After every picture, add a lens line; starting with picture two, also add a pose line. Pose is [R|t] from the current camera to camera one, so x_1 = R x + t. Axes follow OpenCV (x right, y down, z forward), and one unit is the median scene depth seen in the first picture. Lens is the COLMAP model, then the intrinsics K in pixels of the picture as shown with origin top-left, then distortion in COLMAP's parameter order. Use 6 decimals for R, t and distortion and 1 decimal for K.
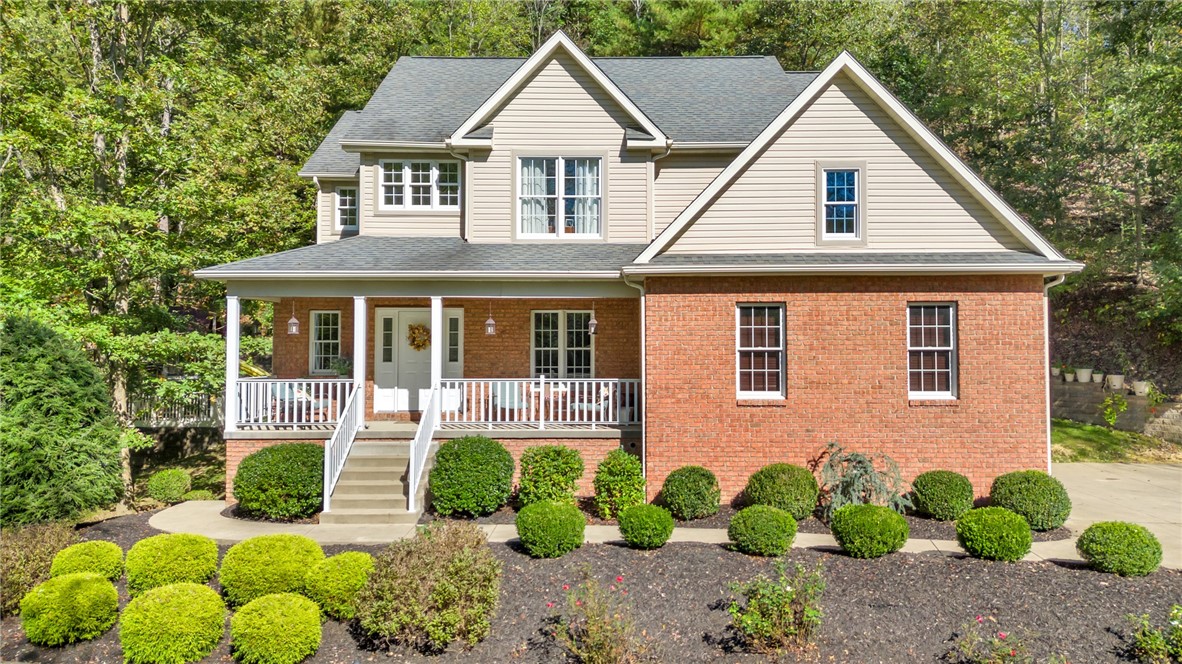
lens RADIAL K [[848.1, 0, 591.0], [0, 848.1, 332.0], [0, 0, 1]] dist [0.059191, -0.045747]
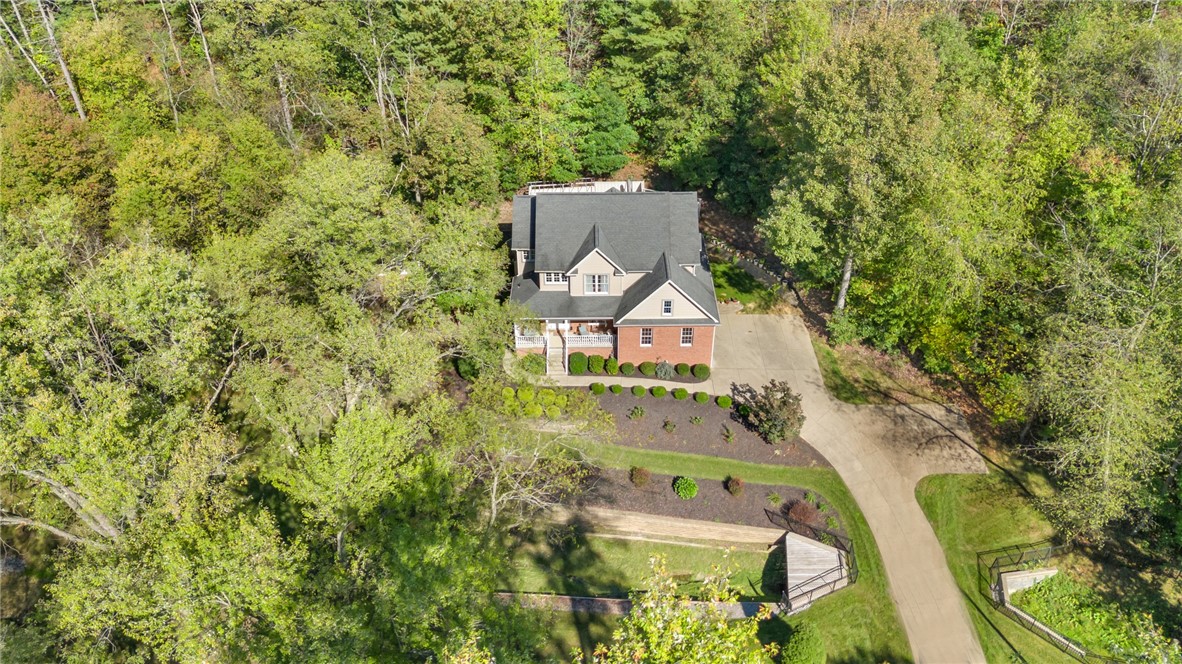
lens RADIAL K [[848.1, 0, 591.0], [0, 848.1, 332.0], [0, 0, 1]] dist [0.059191, -0.045747]
pose [[0.999881, -0.015401, -0.001260, -0.063671], [0.012920, 0.788507, 0.614890, -2.384315], [-0.008476, -0.614832, 0.788612, -2.112291]]
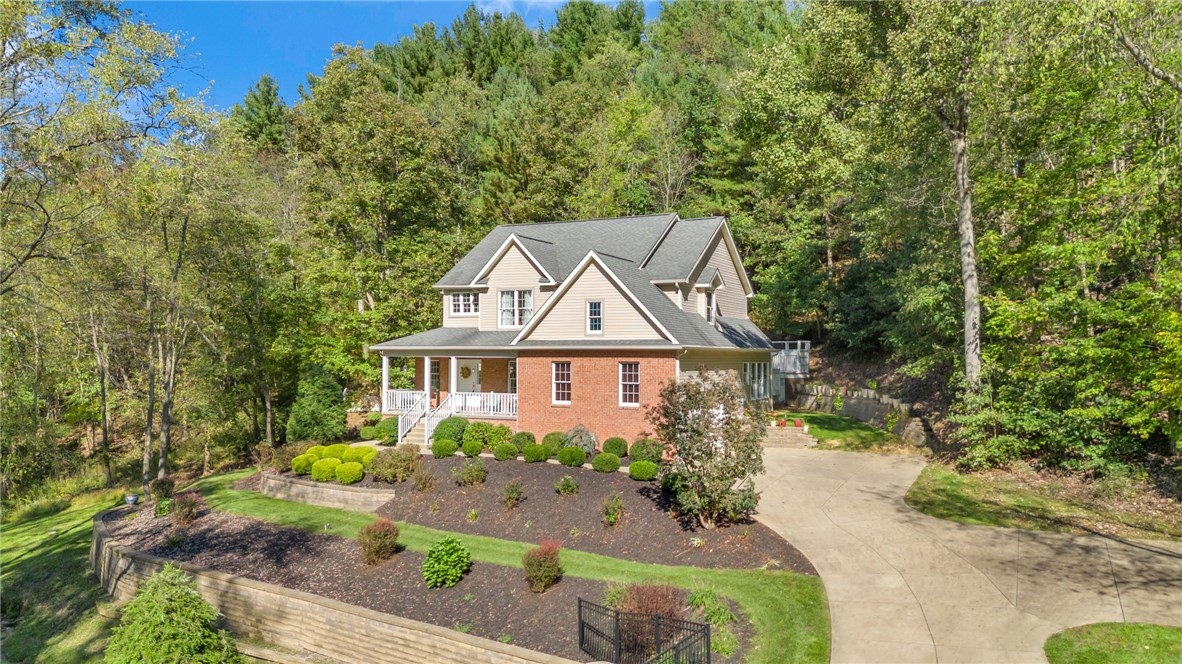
lens RADIAL K [[862.6, 0, 591.0], [0, 862.6, 332.0], [0, 0, 1]] dist [0.045295, -0.003607]
pose [[0.895927, -0.008399, -0.444121, 1.194763], [0.004992, 0.999948, -0.008839, -0.085862], [0.444173, 0.005702, 0.895923, -0.946536]]
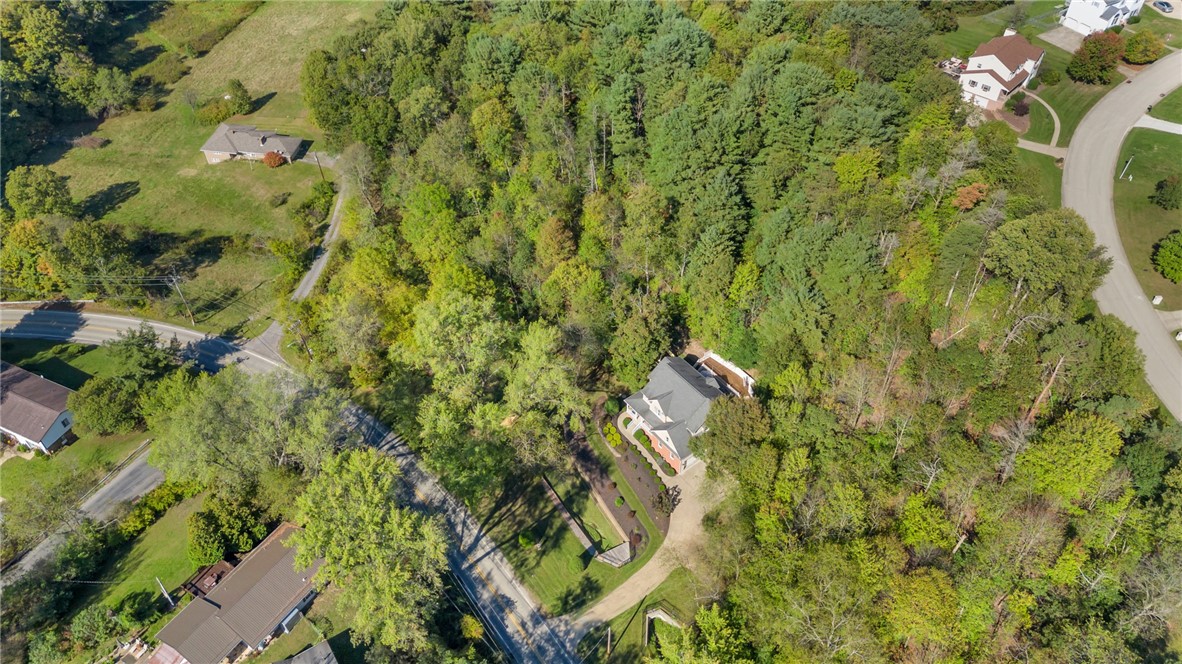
lens RADIAL K [[848.1, 0, 591.0], [0, 848.1, 332.0], [0, 0, 1]] dist [0.059191, -0.045747]
pose [[0.623857, 0.554156, -0.551102, 3.940334], [0.021424, 0.692759, 0.720851, -7.142926], [0.781245, -0.461515, 0.420310, -2.800024]]
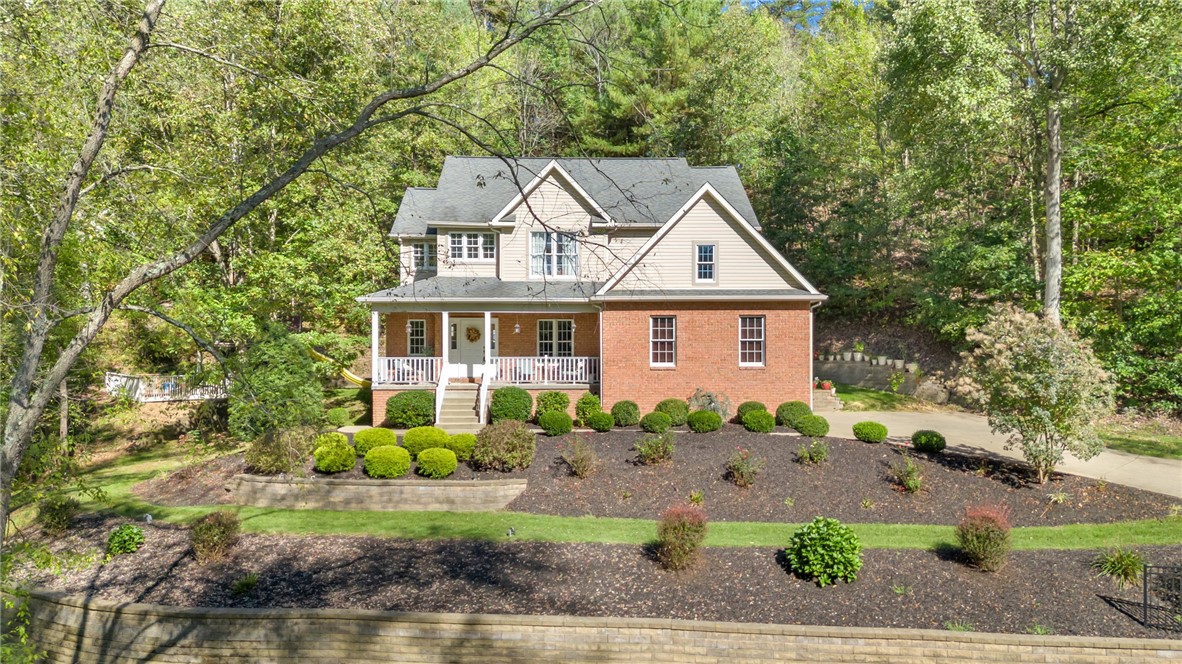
lens RADIAL K [[858.1, 0, 591.0], [0, 858.1, 358.9], [0, 0, 1]] dist [0.043453, -0.001612]
pose [[0.999124, -0.001609, 0.041826, -0.037451], [0.000649, 0.999736, 0.022953, 0.016505], [-0.041852, -0.022905, 0.998861, -0.833420]]
